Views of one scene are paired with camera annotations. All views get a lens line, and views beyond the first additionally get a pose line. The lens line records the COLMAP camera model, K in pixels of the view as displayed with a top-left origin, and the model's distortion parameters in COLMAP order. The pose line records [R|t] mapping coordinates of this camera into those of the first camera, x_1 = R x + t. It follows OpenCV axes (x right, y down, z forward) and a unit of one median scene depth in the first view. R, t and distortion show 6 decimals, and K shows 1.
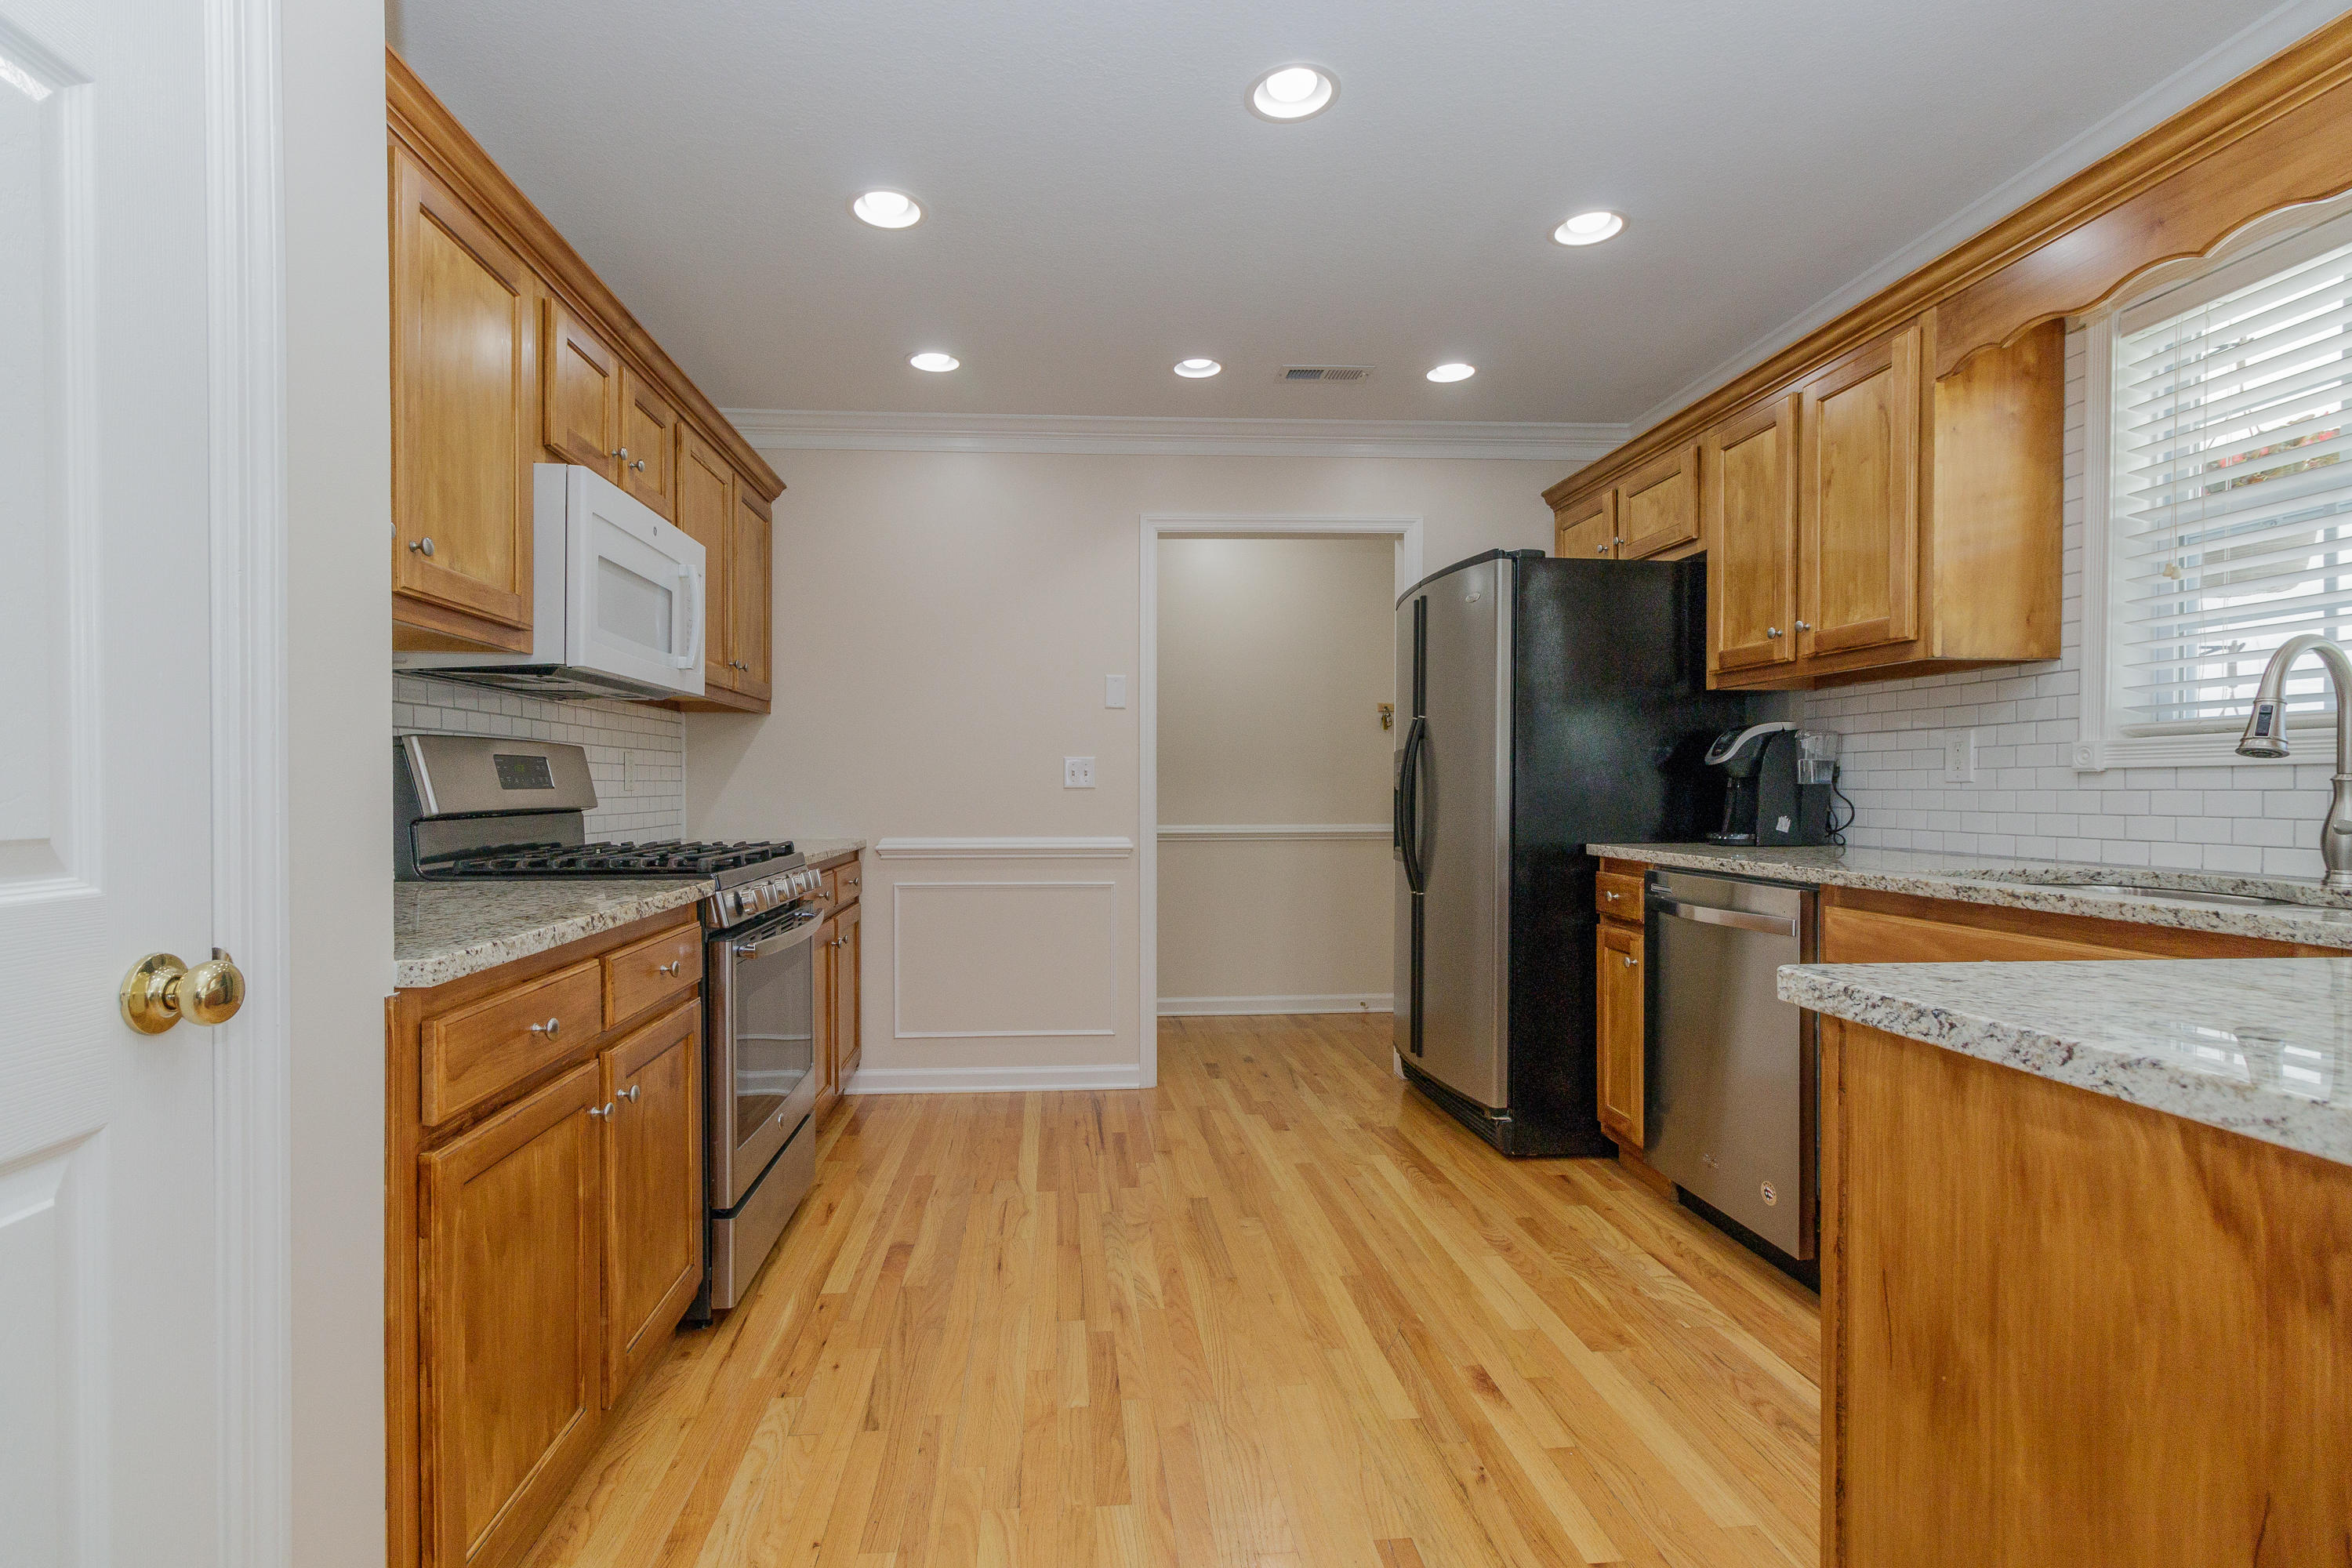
lens RADIAL K [[1080.8, 0, 1121.0], [0, 1080.8, 802.2], [0, 0, 1]] dist [-0.000013, 0.000305]
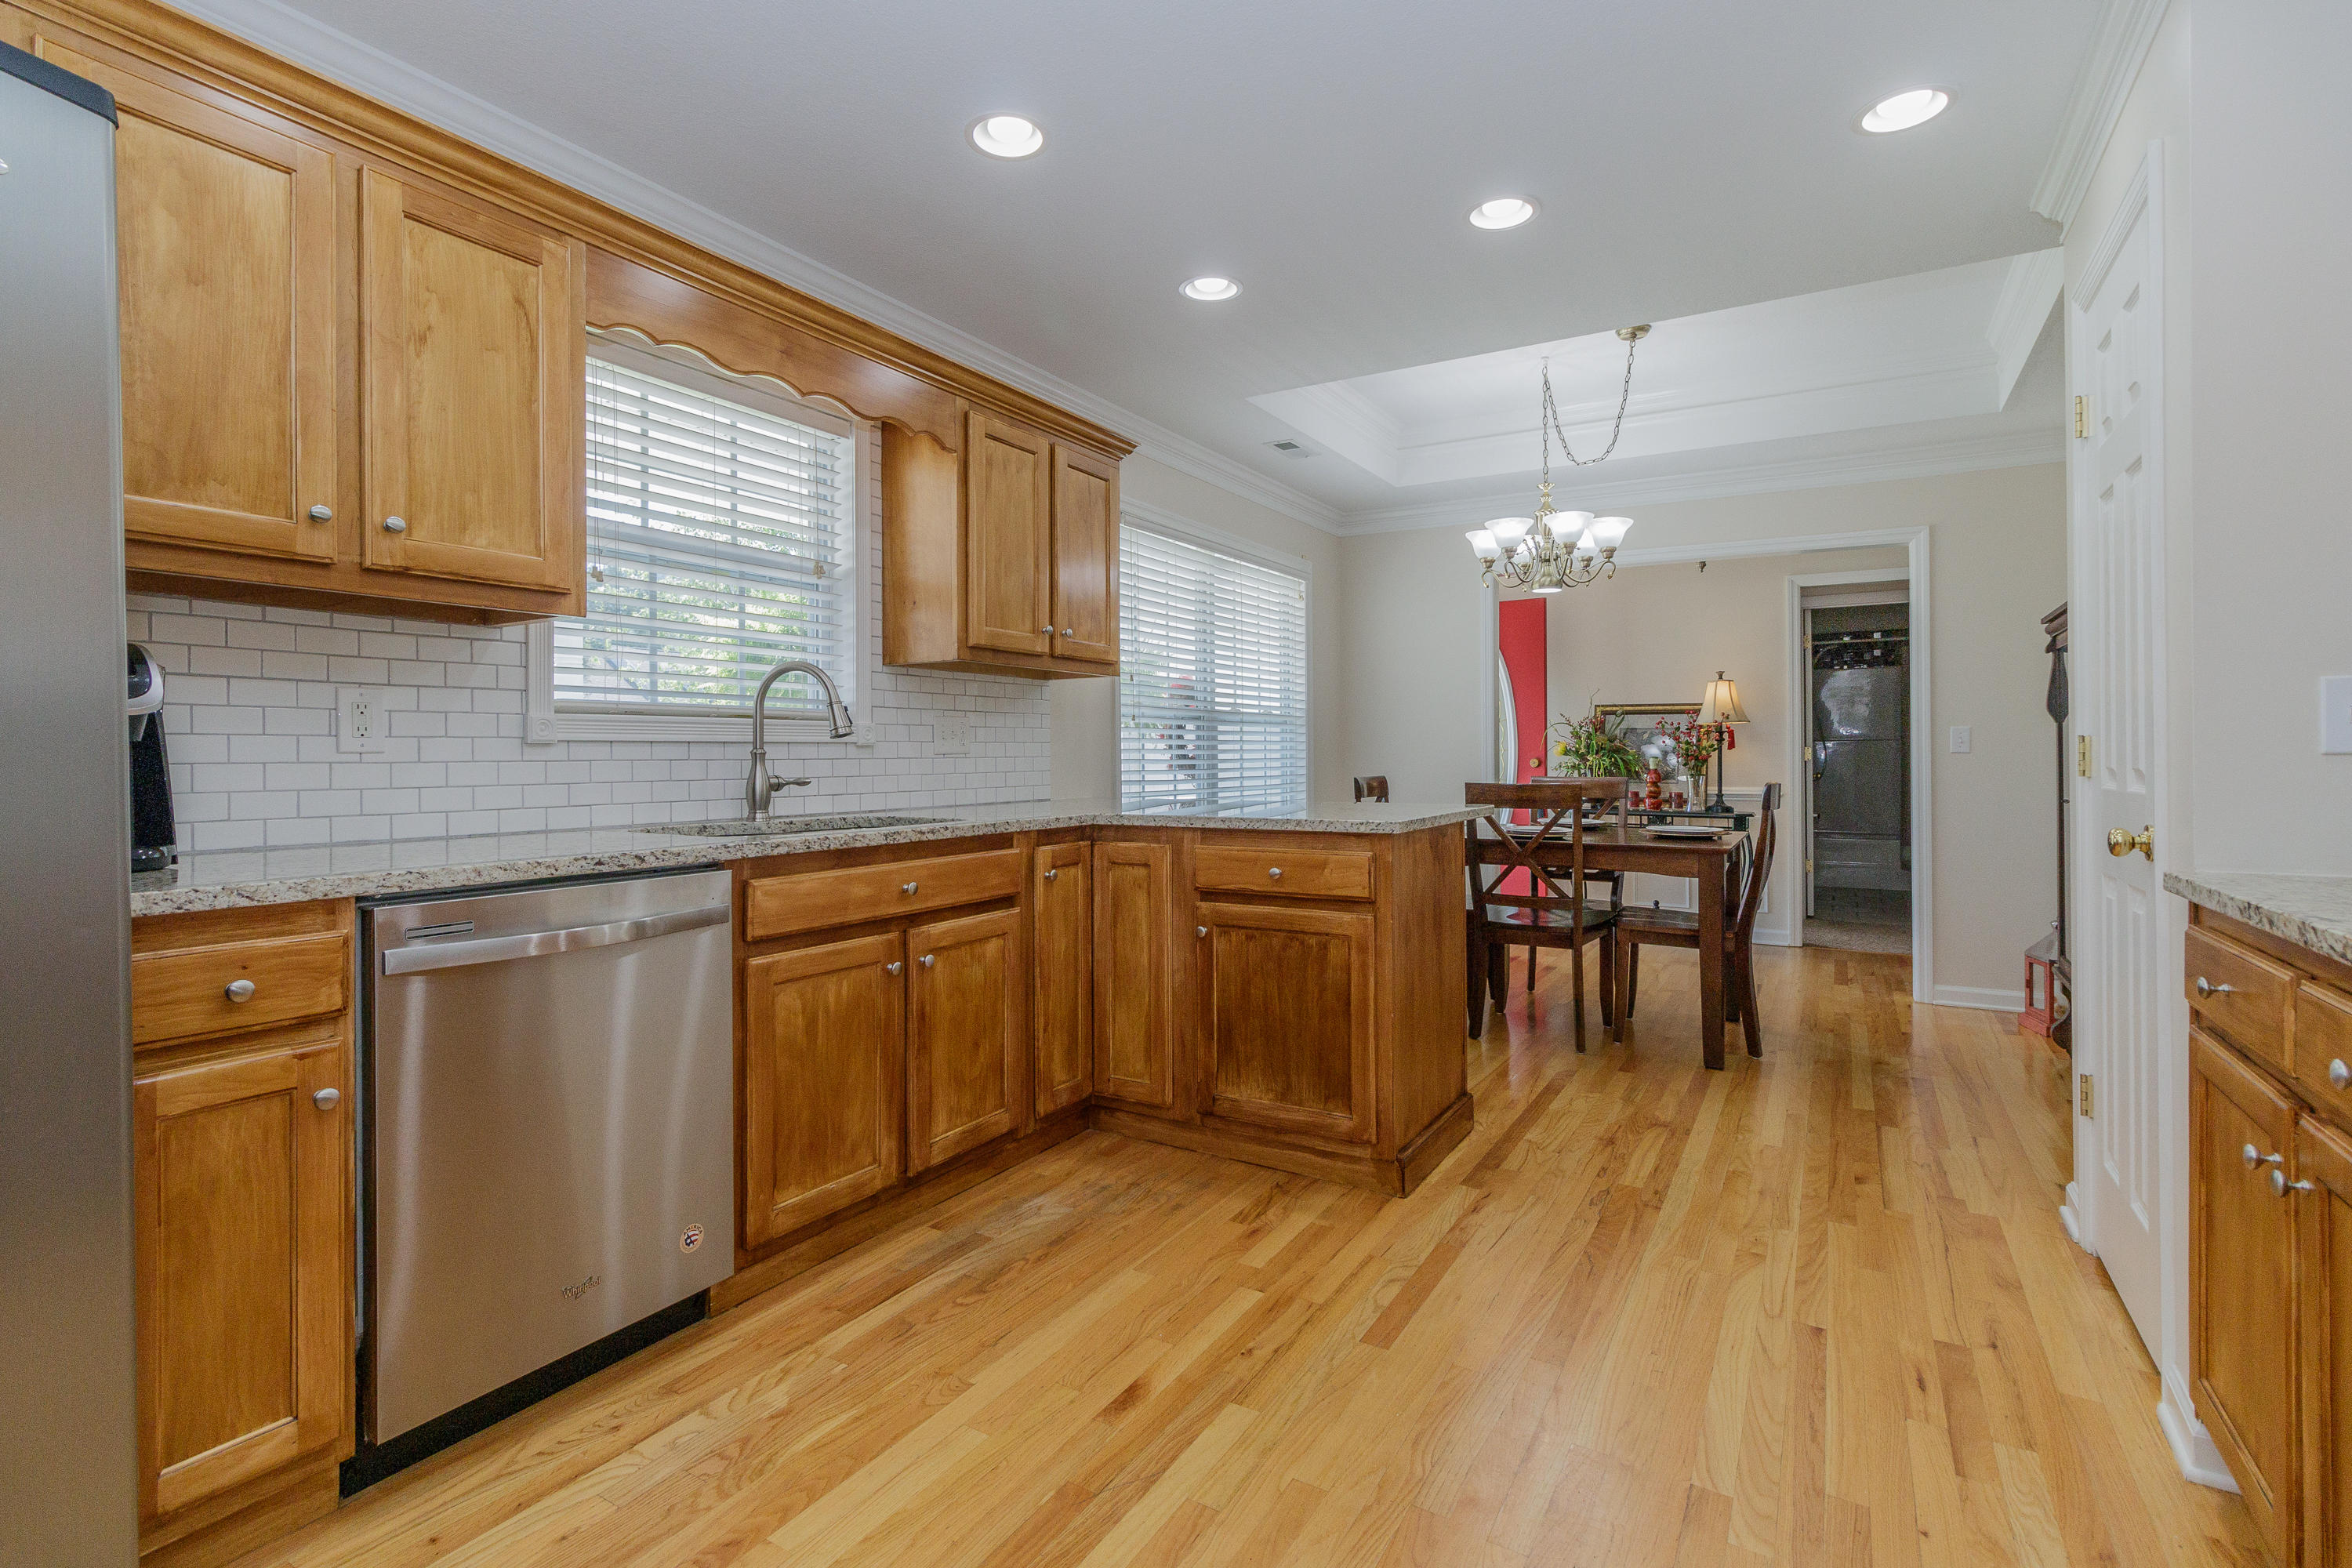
lens RADIAL K [[1102.8, 0, 1163.8], [0, 1102.8, 757.7], [0, 0, 1]] dist [-0.001686, -0.000282]
pose [[-0.821149, 0.004645, 0.570695, -0.168084], [0.013882, 0.999834, 0.011836, -0.015750], [-0.570545, 0.017642, -0.821077, 1.276229]]
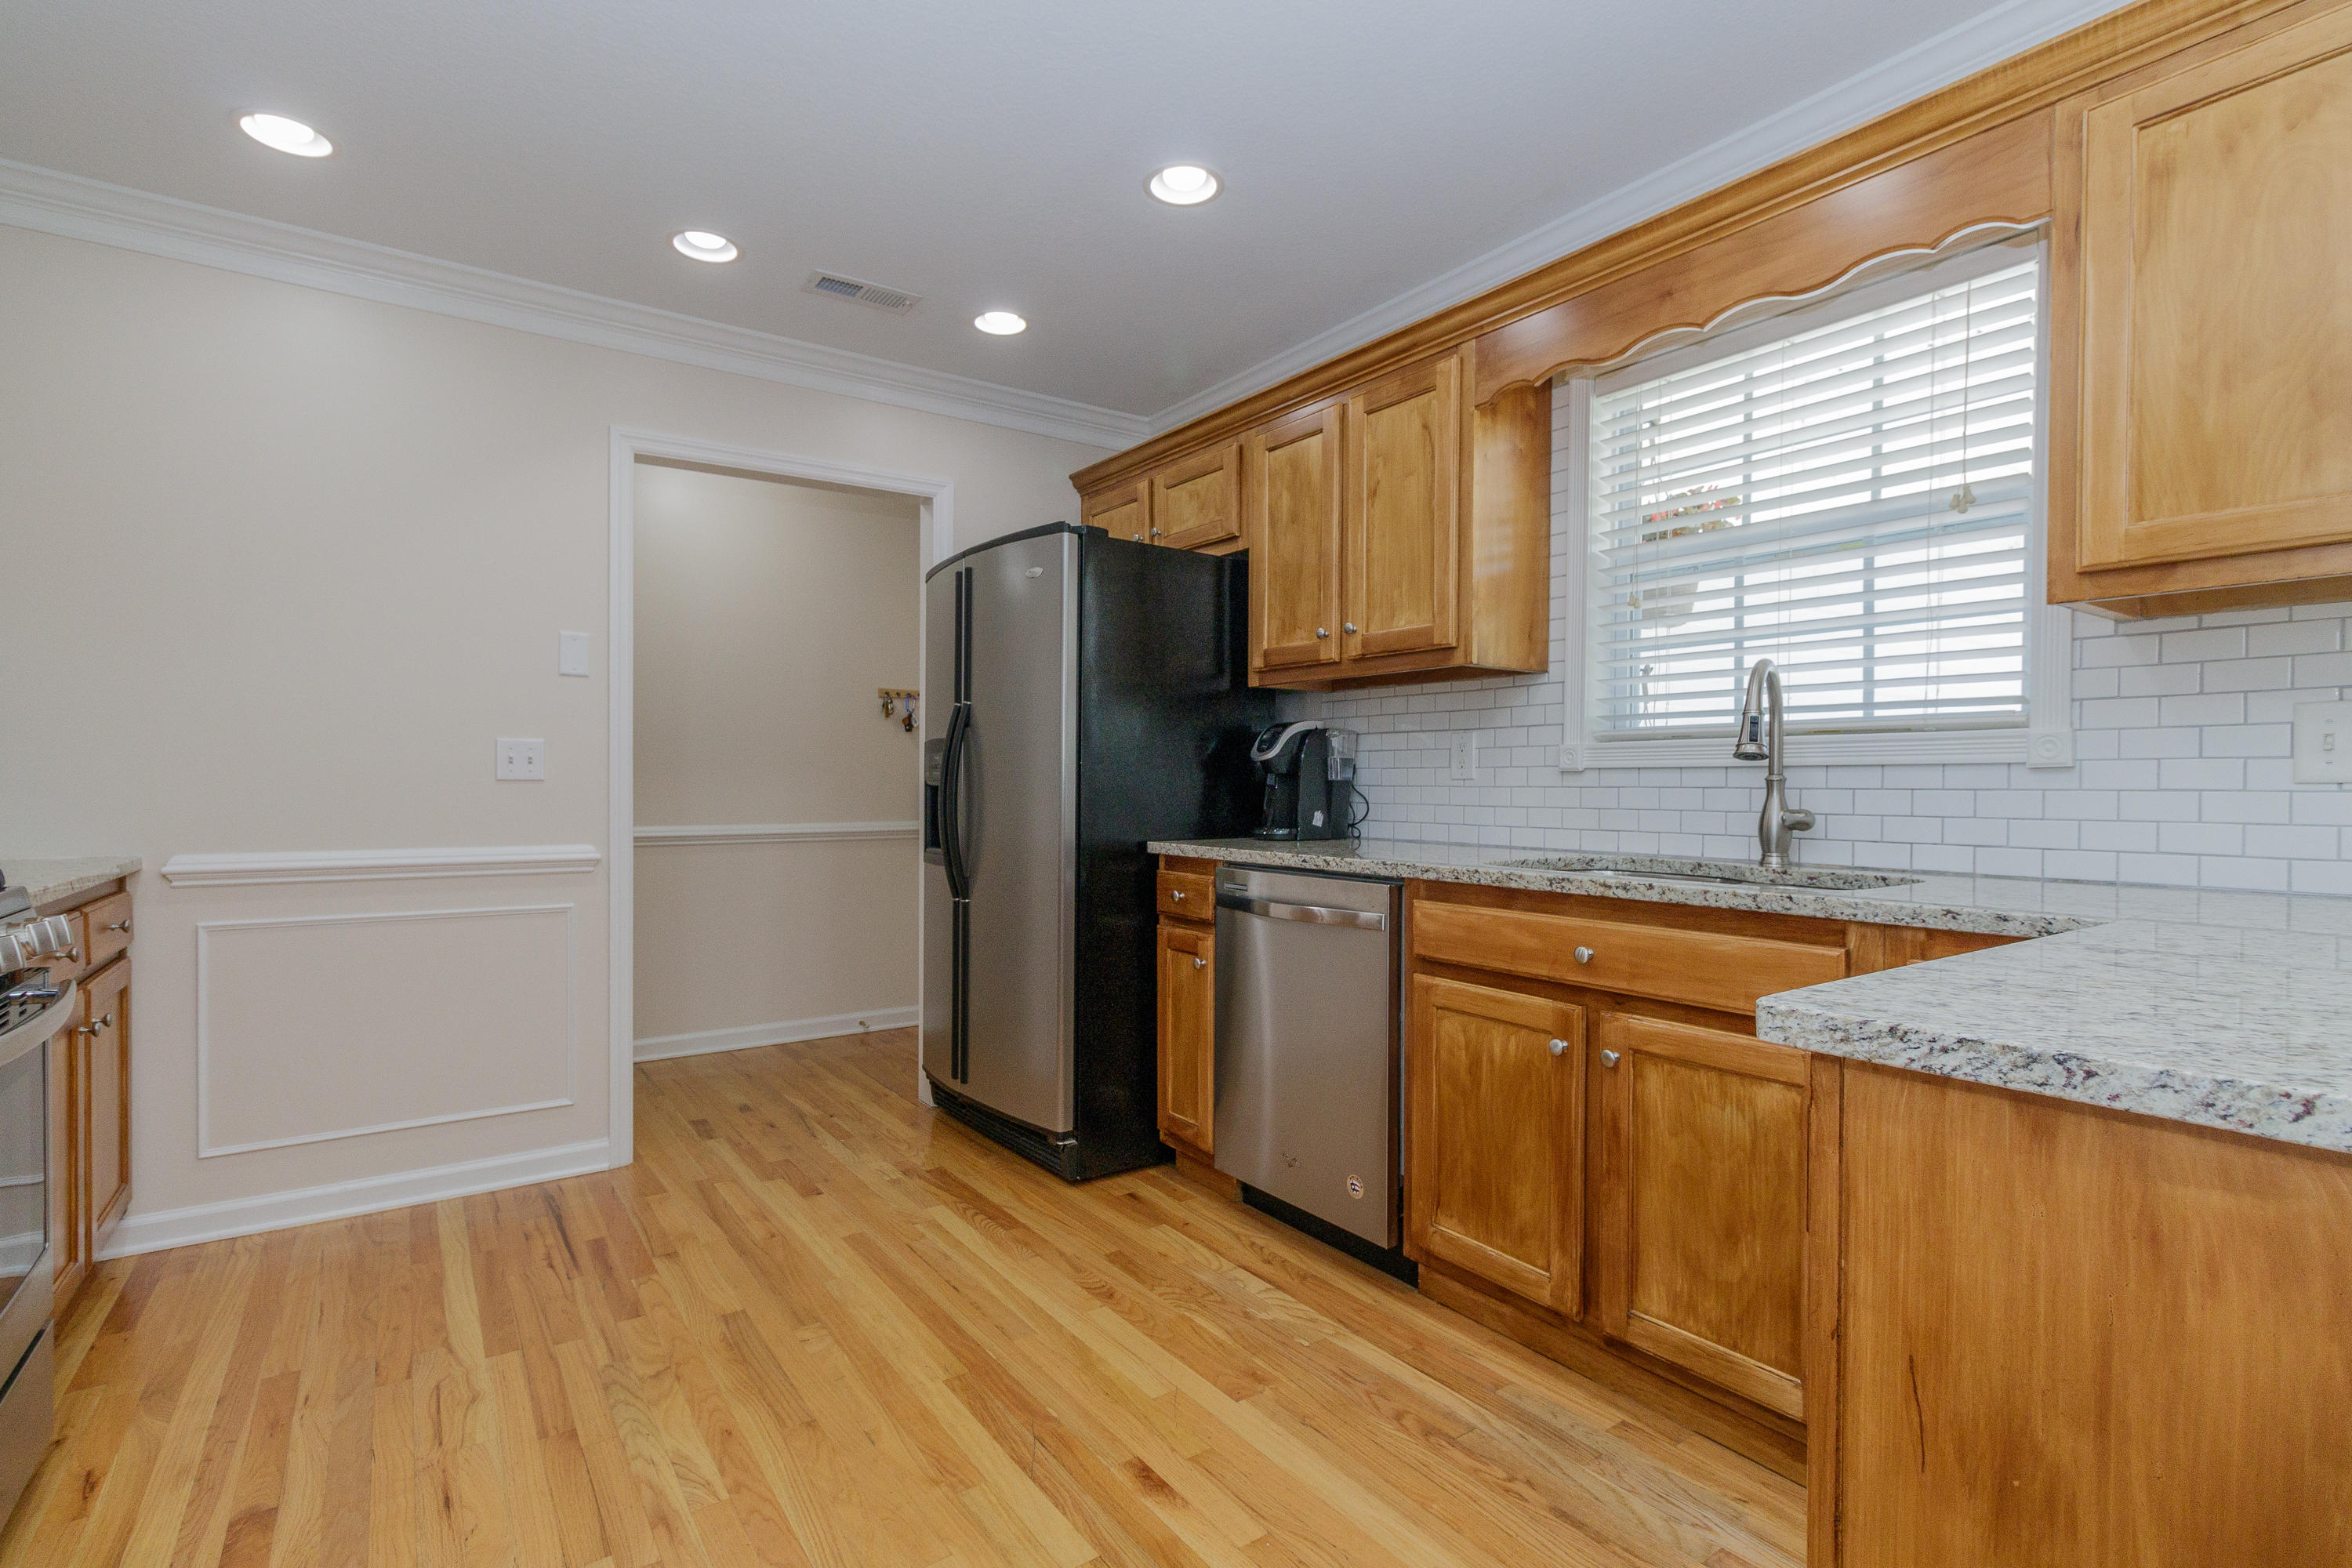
lens RADIAL K [[1101.4, 0, 1132.2], [0, 1101.4, 796.8], [0, 0, 1]] dist [0.002828, 0.001062]
pose [[0.861861, -0.001592, 0.507142, -0.085536], [0.001408, 0.999999, 0.000747, -0.002059], [-0.507143, 0.000071, 0.861862, 0.188656]]
